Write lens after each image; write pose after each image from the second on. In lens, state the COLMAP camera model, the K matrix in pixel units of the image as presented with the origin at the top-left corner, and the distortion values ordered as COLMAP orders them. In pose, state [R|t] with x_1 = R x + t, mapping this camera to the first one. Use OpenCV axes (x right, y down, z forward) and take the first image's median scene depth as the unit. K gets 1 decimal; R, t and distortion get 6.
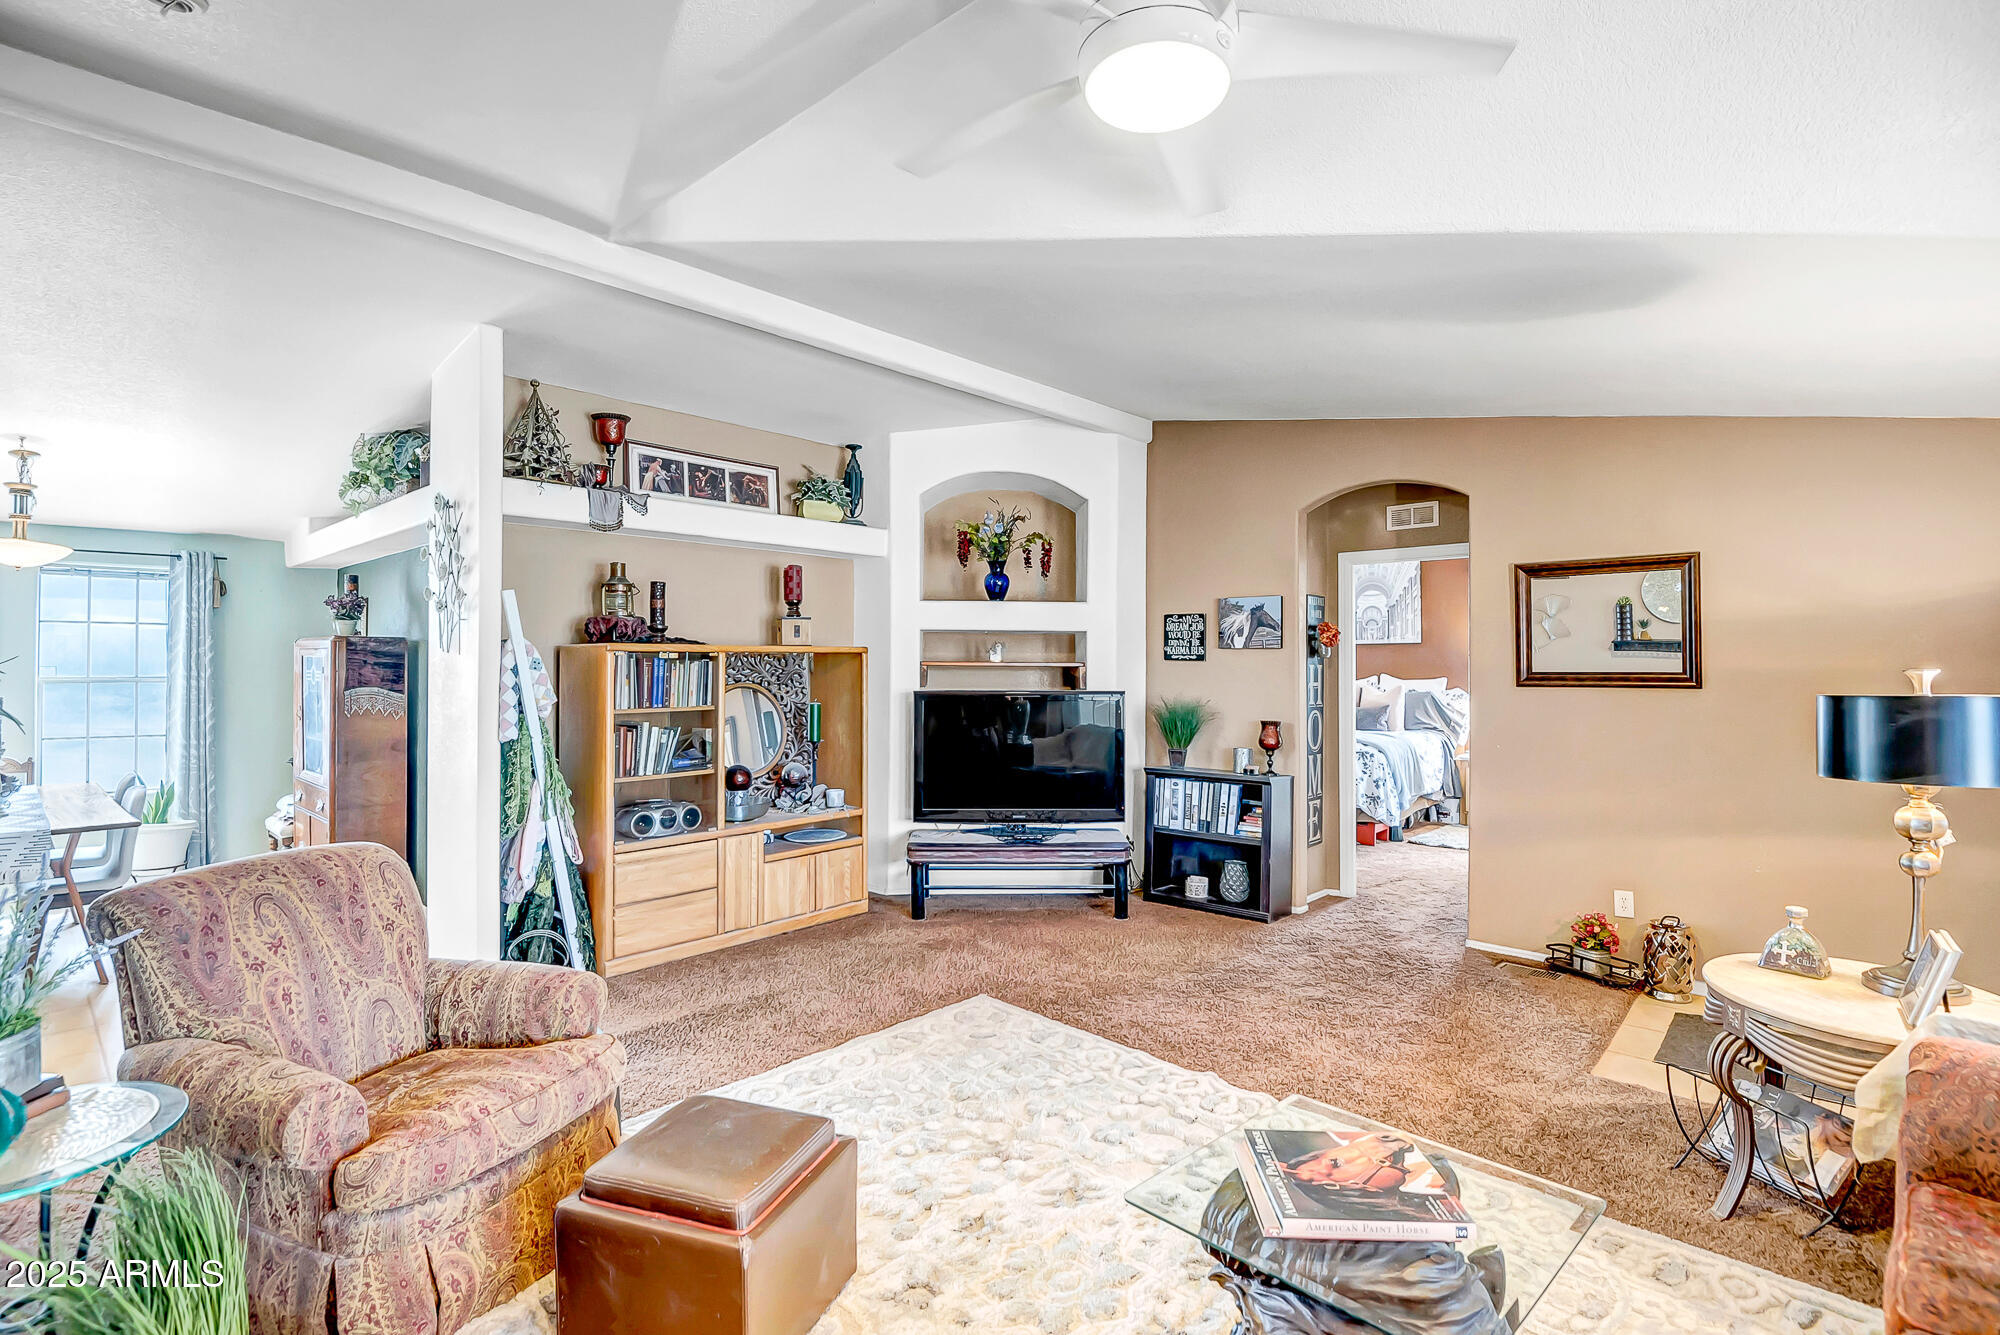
lens RADIAL K [[946.1, 0, 996.9], [0, 946.1, 666.4], [0, 0, 1]] dist [-0.004893, -0.012803]
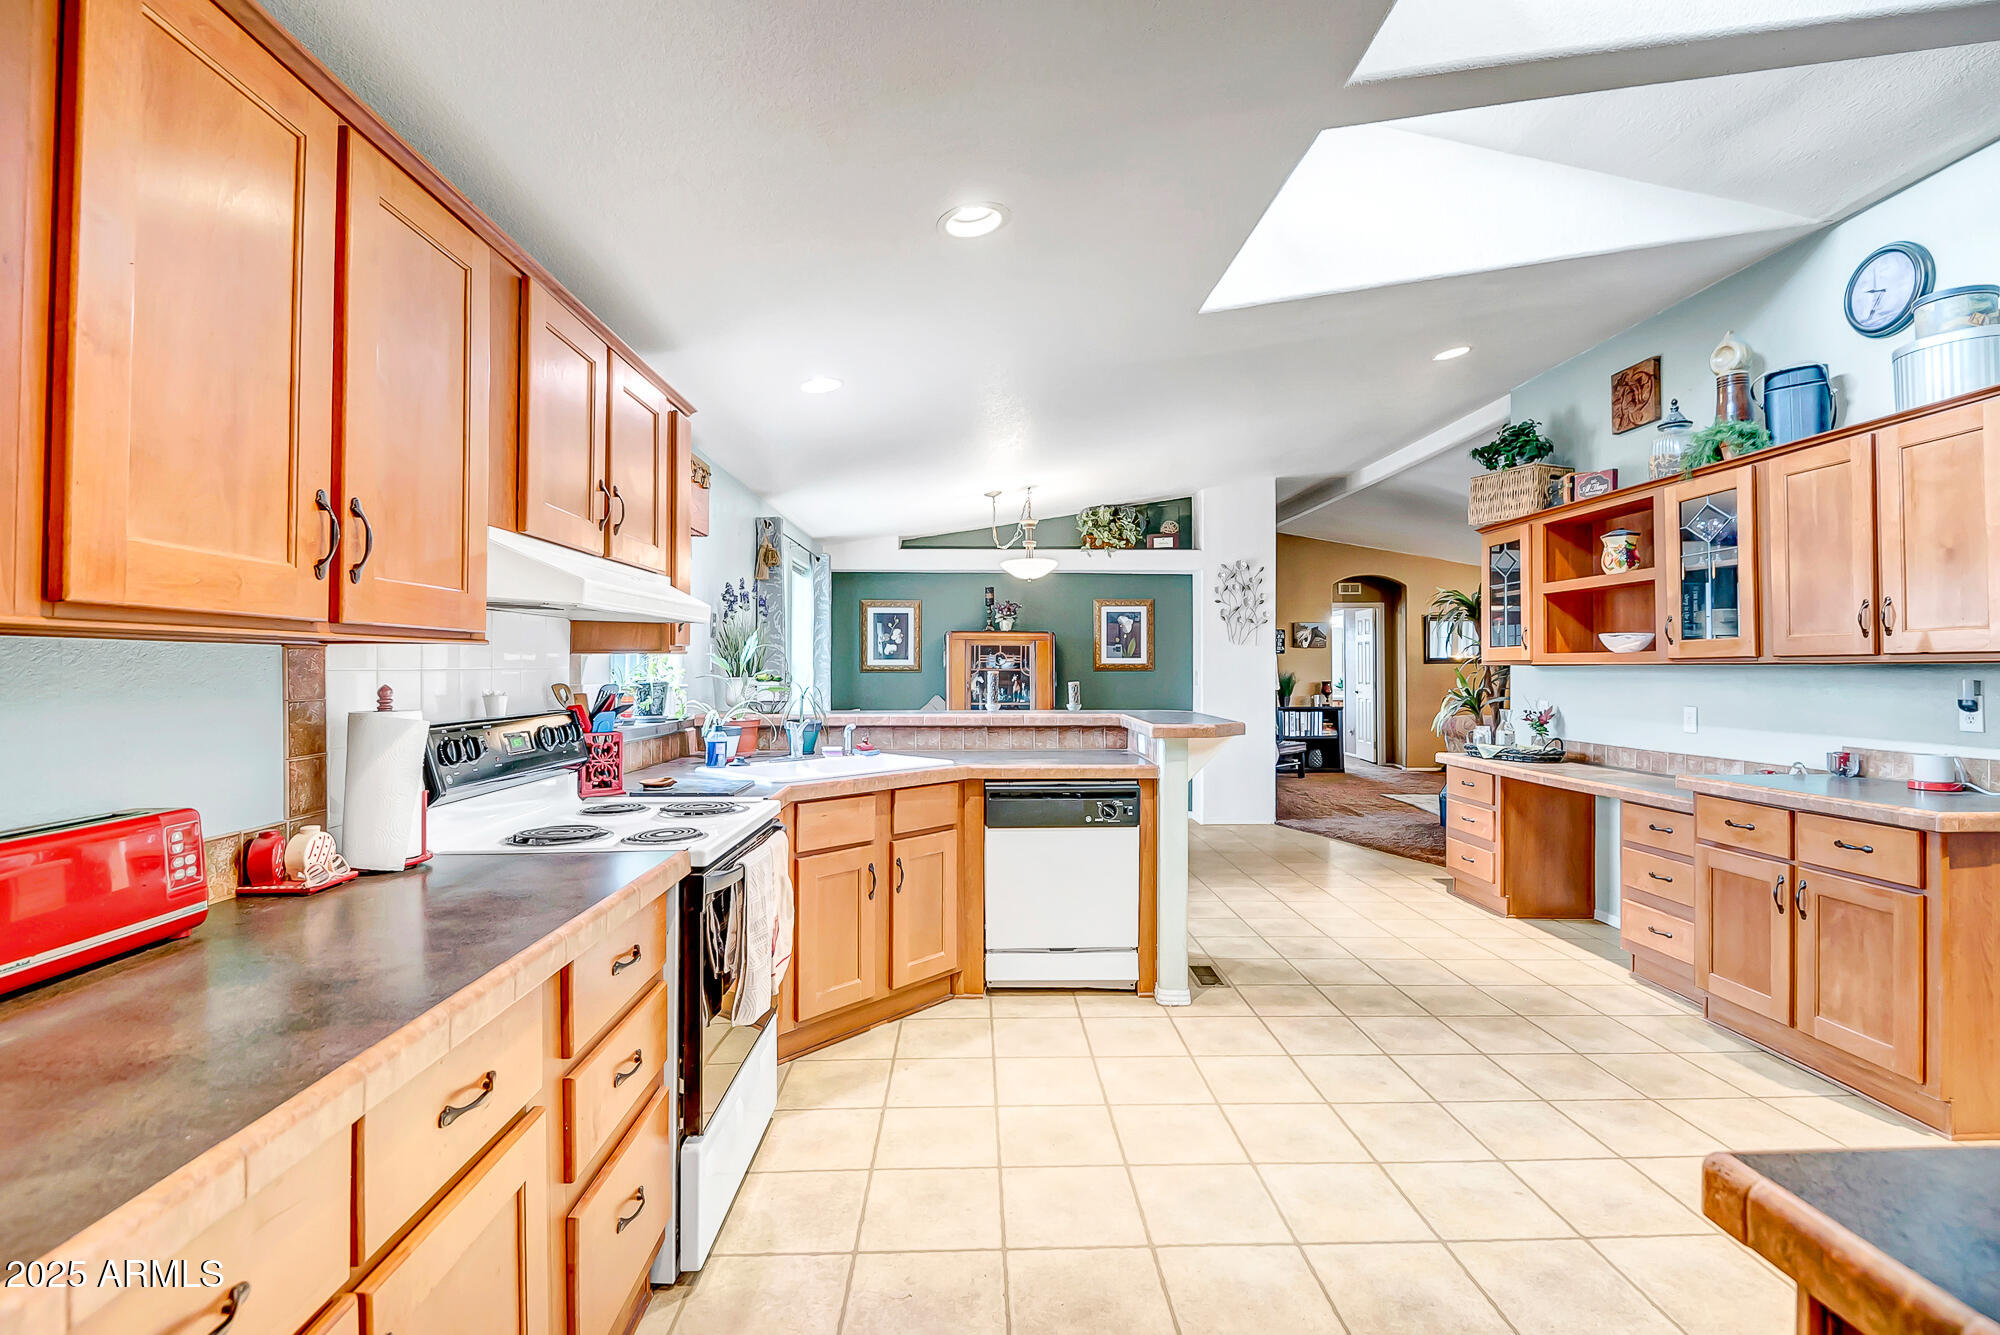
lens RADIAL K [[946.1, 0, 1011.2], [0, 946.1, 667.8], [0, 0, 1]] dist [-0.004893, -0.012803]
pose [[0.682847, -0.006423, 0.730533, -1.514479], [-0.002007, 0.999941, 0.010667, 0.004437], [-0.730558, -0.008750, 0.682794, 0.056944]]
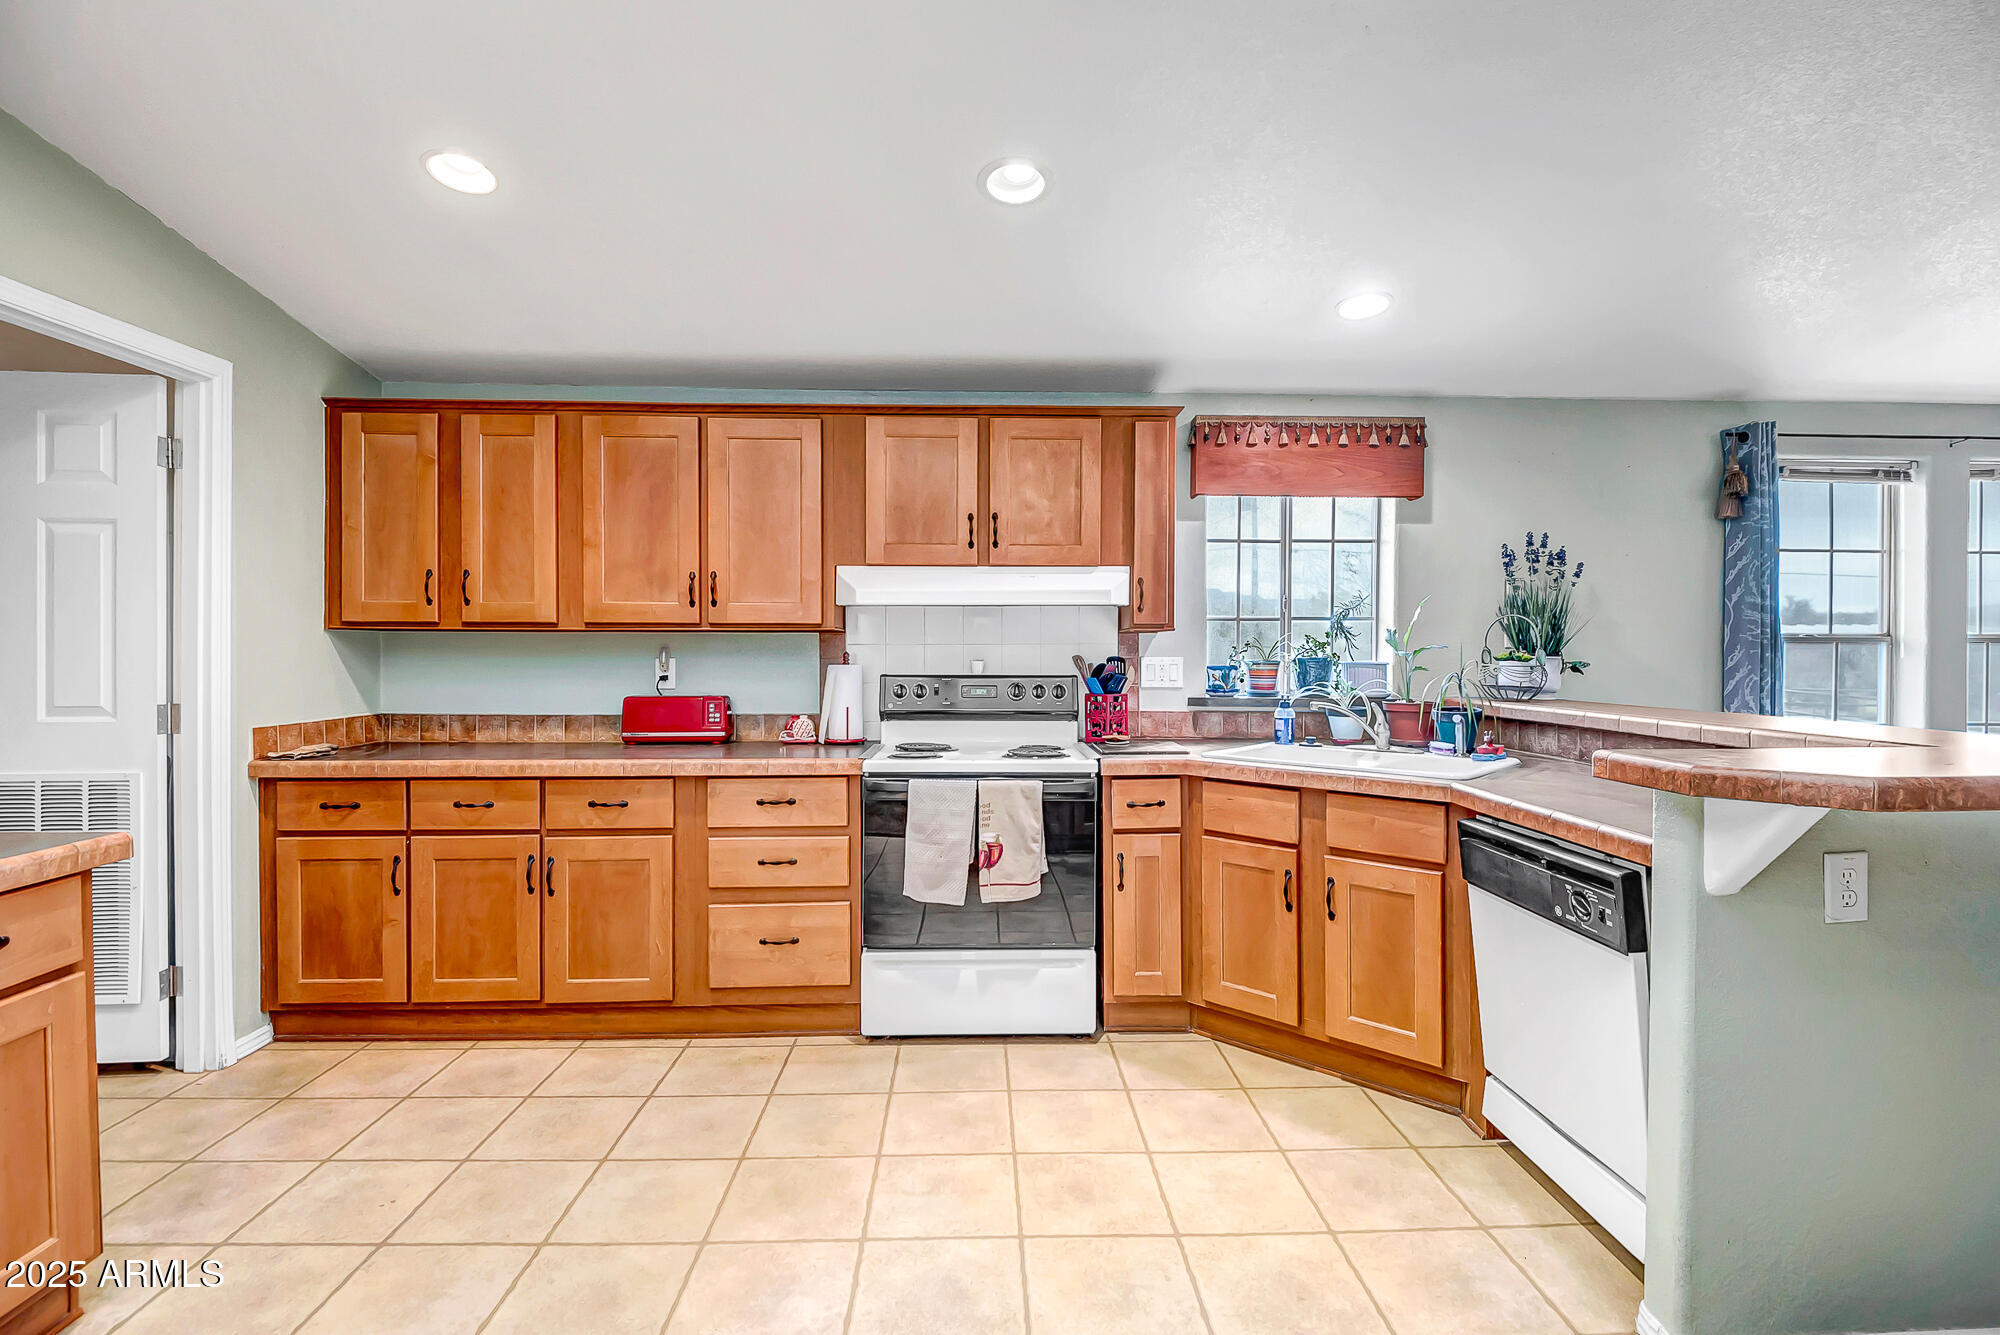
lens RADIAL K [[946.1, 0, 987.9], [0, 946.1, 649.9], [0, 0, 1]] dist [-0.004893, -0.012803]
pose [[0.723515, -0.000007, -0.690308, -0.996836], [0.008990, 0.999915, 0.009413, 0.007737], [0.690250, -0.013016, 0.723454, 0.045881]]
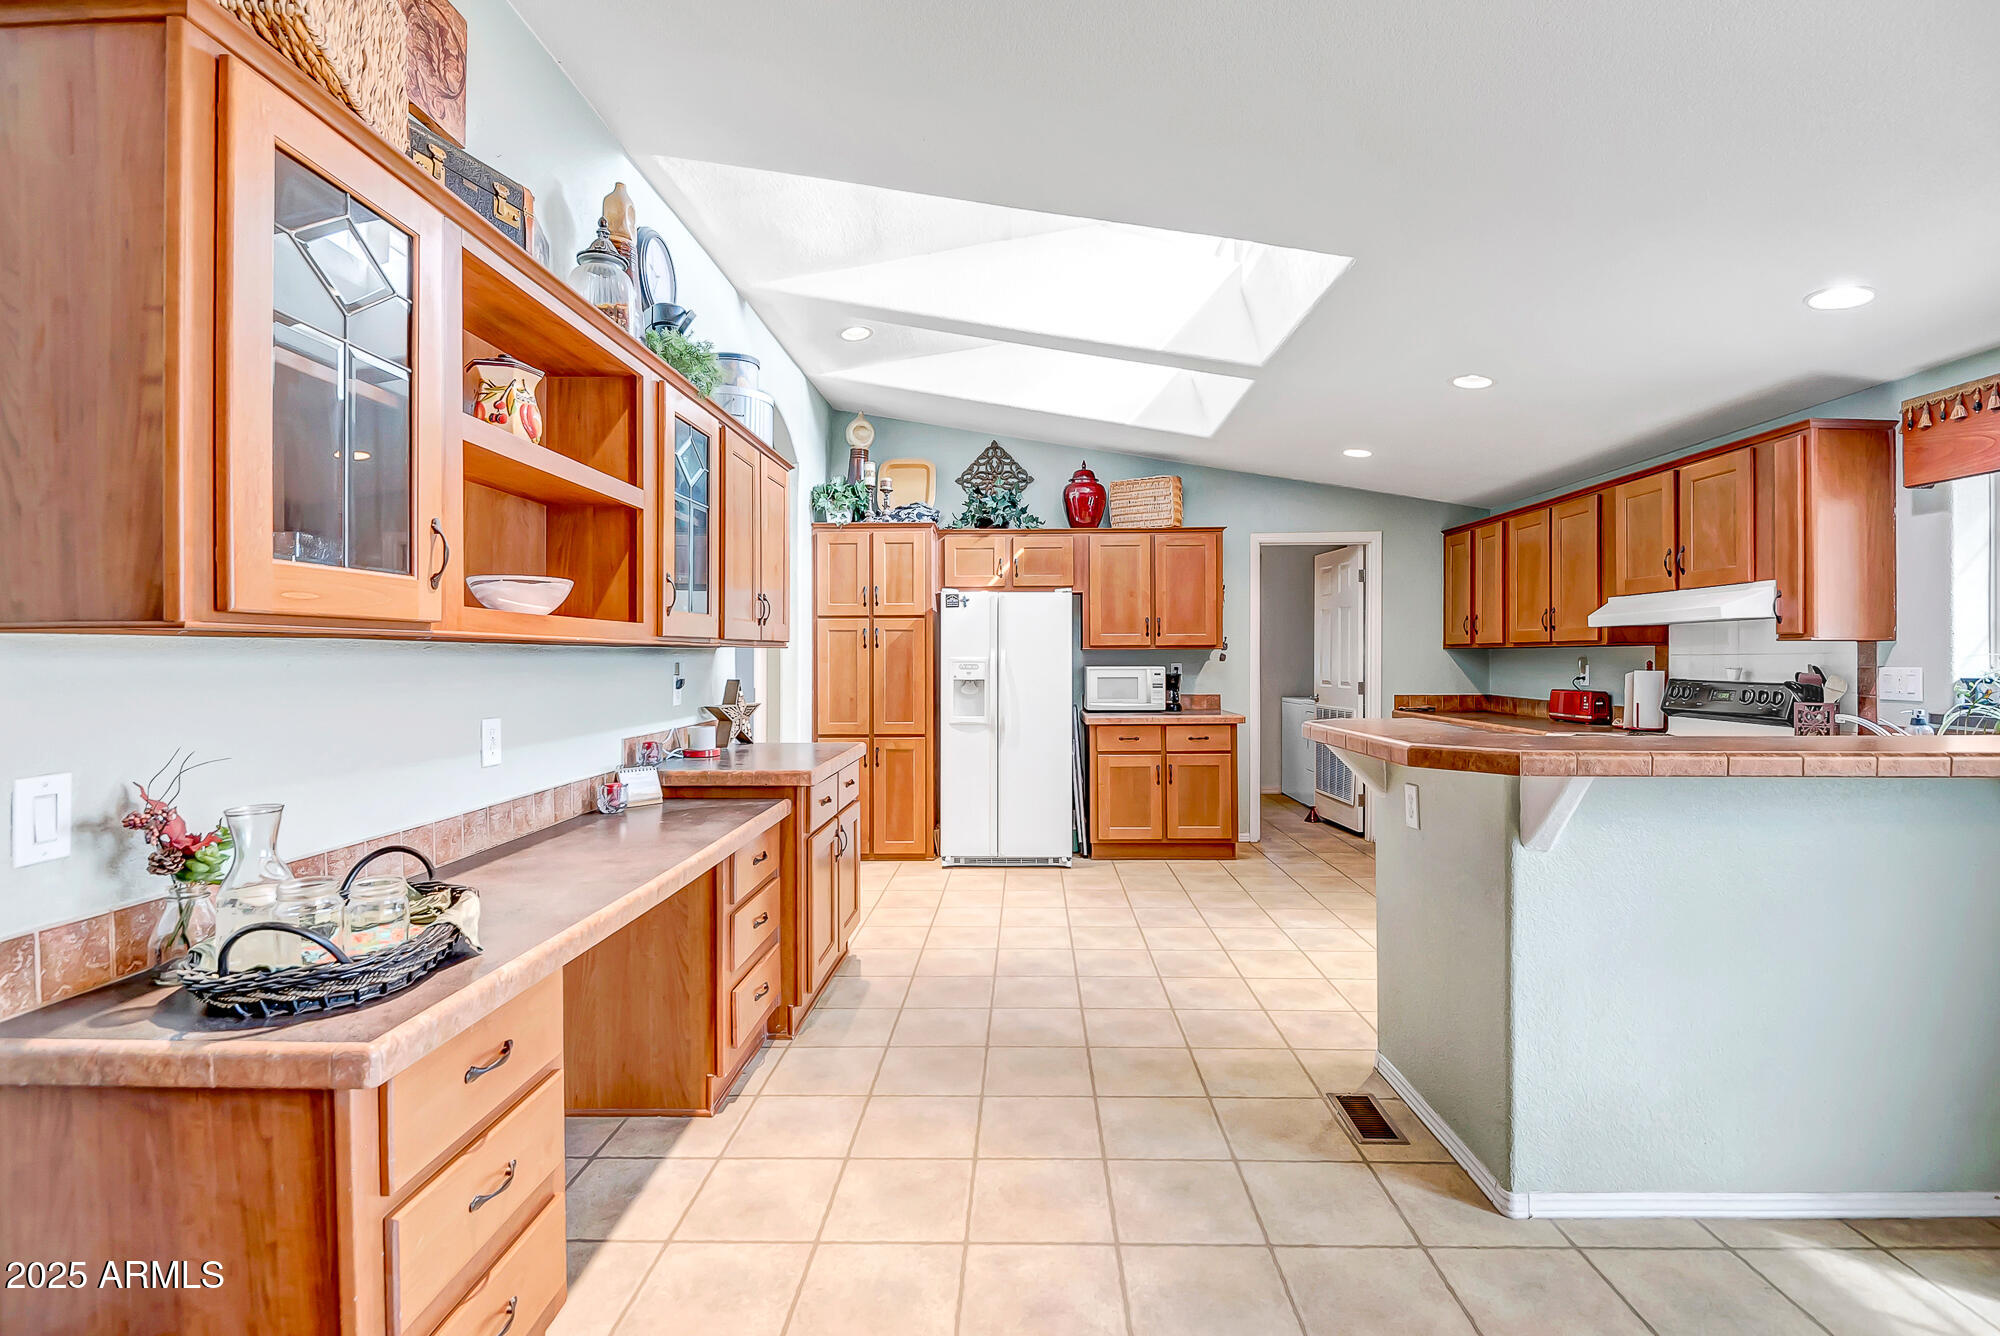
lens RADIAL K [[946.1, 0, 970.9], [0, 946.1, 657.9], [0, 0, 1]] dist [-0.004893, -0.012803]
pose [[-0.751711, -0.003835, -0.659482, -0.576753], [0.003828, 0.999941, -0.010178, 0.016265], [0.659482, -0.010175, -0.751652, 0.580774]]
